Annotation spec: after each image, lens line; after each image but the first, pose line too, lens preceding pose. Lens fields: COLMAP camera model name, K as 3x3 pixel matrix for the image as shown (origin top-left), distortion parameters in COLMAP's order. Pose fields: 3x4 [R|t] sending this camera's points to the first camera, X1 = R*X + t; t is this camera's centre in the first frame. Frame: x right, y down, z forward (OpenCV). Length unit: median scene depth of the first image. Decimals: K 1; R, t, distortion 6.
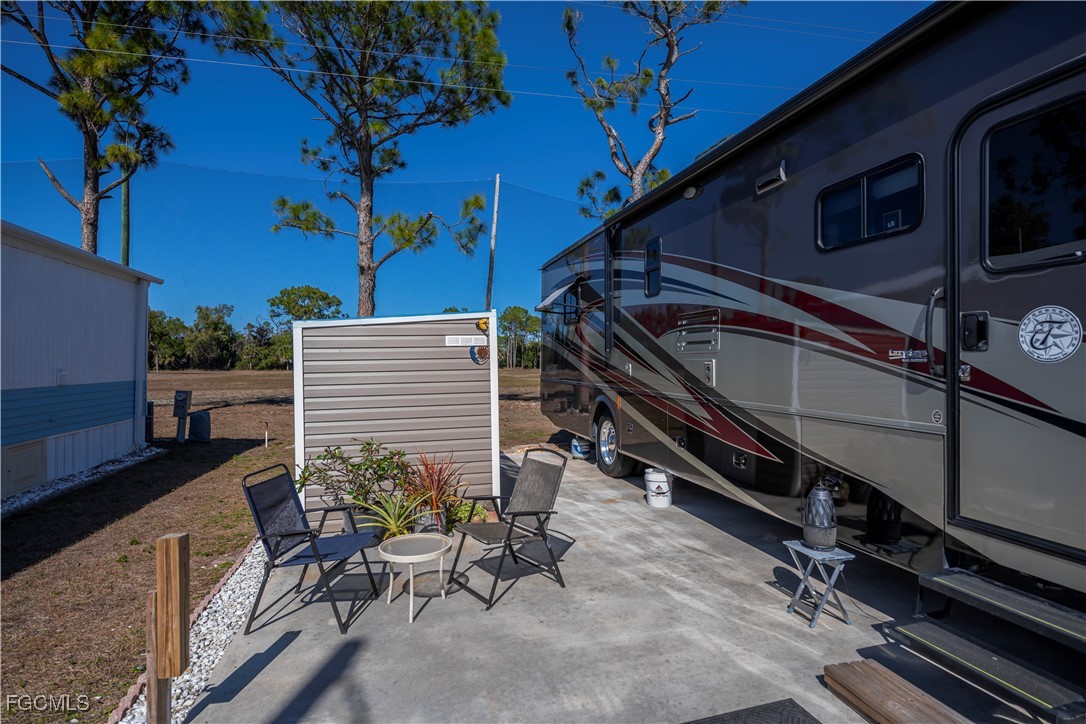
lens RADIAL K [[548.7, 0, 548.3], [0, 548.7, 357.5], [0, 0, 1]] dist [0.000713, -0.000056]
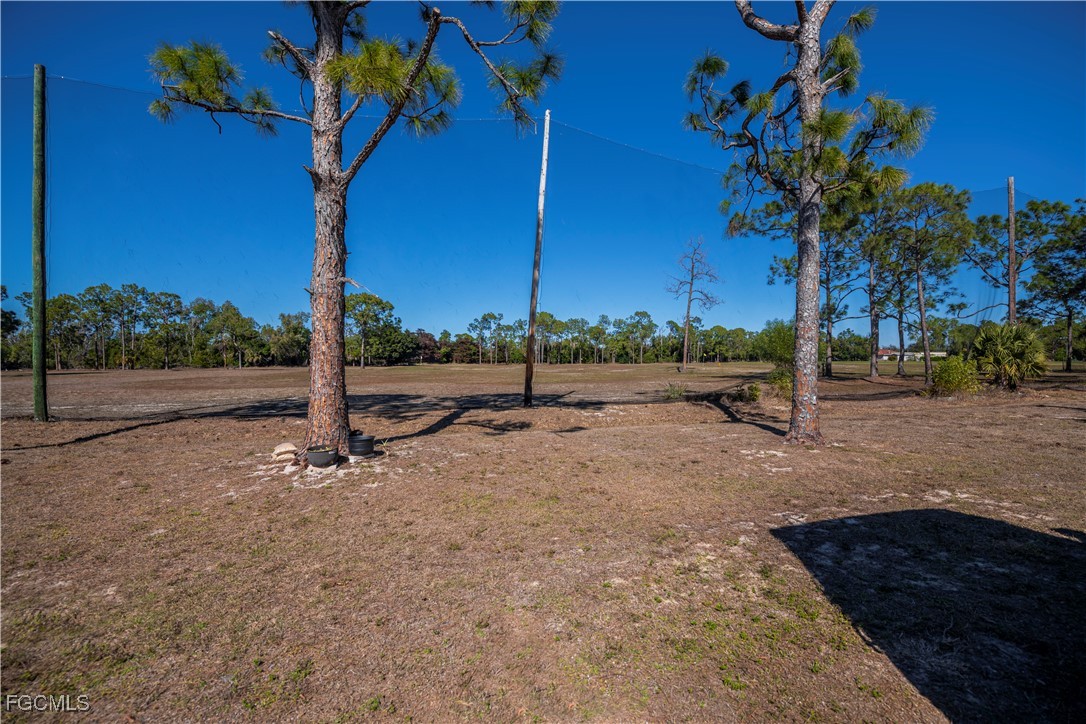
lens RADIAL K [[434.8, 0, 547.8], [0, 434.8, 357.9], [0, 0, 1]] dist [-0.017918, -0.000446]
pose [[0.999119, -0.005700, -0.041566, -0.102161], [0.005978, 0.999961, 0.006557, 0.008402], [0.041527, -0.006800, 0.999114, 0.594167]]
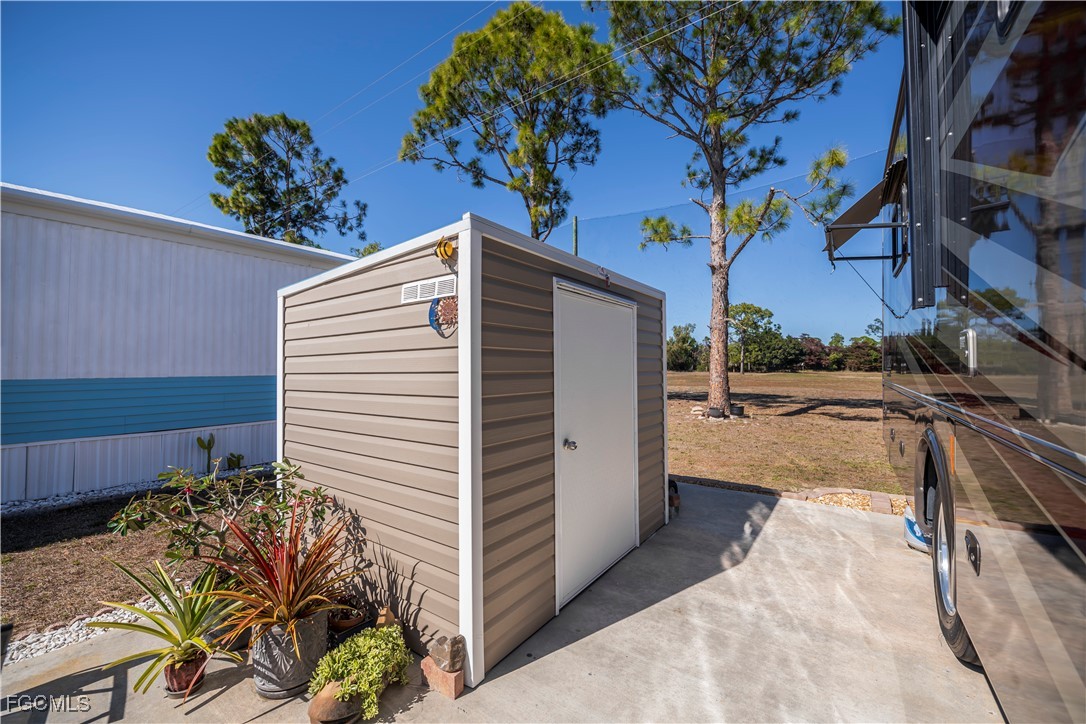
lens RADIAL K [[434.8, 0, 547.8], [0, 434.8, 357.9], [0, 0, 1]] dist [-0.017918, -0.000446]
pose [[0.645779, -0.011290, -0.763441, 0.067710], [0.002765, 0.999919, -0.012449, 0.011222], [0.763519, 0.005928, 0.645758, 0.258644]]
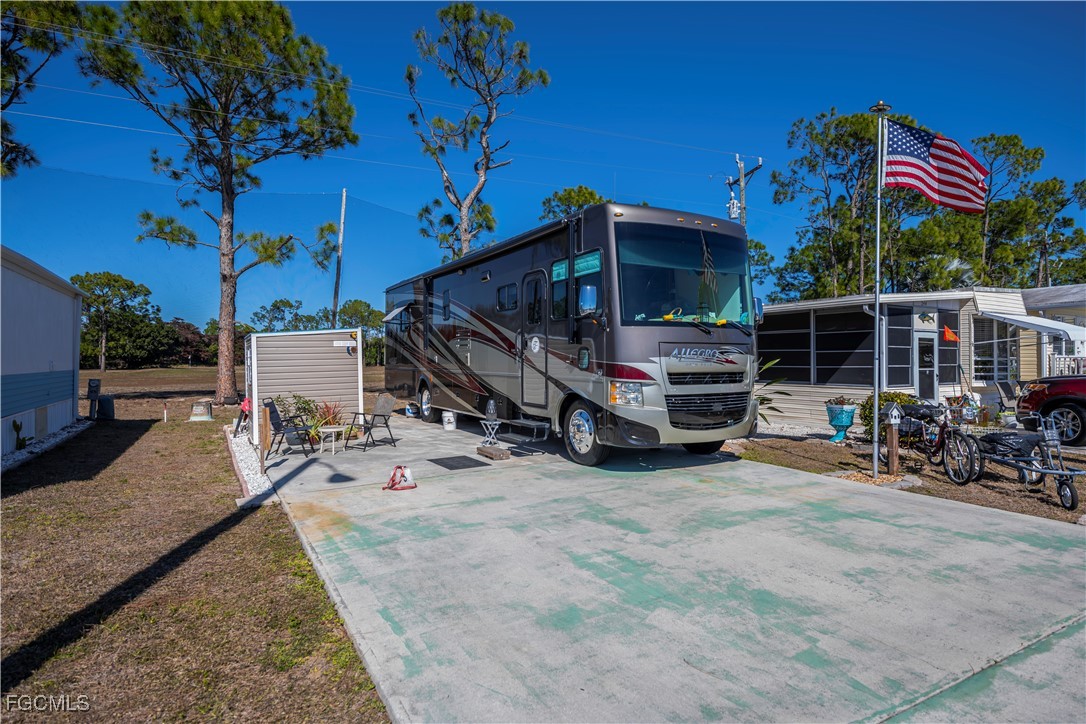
lens RADIAL K [[576.6, 0, 547.5], [0, 576.6, 358.1], [0, 0, 1]] dist [-0.000635, 0.000024]
pose [[0.965992, -0.002232, 0.258561, 0.004152], [0.000556, 0.999978, 0.006552, 0.002233], [-0.258570, -0.006185, 0.965973, -0.352247]]
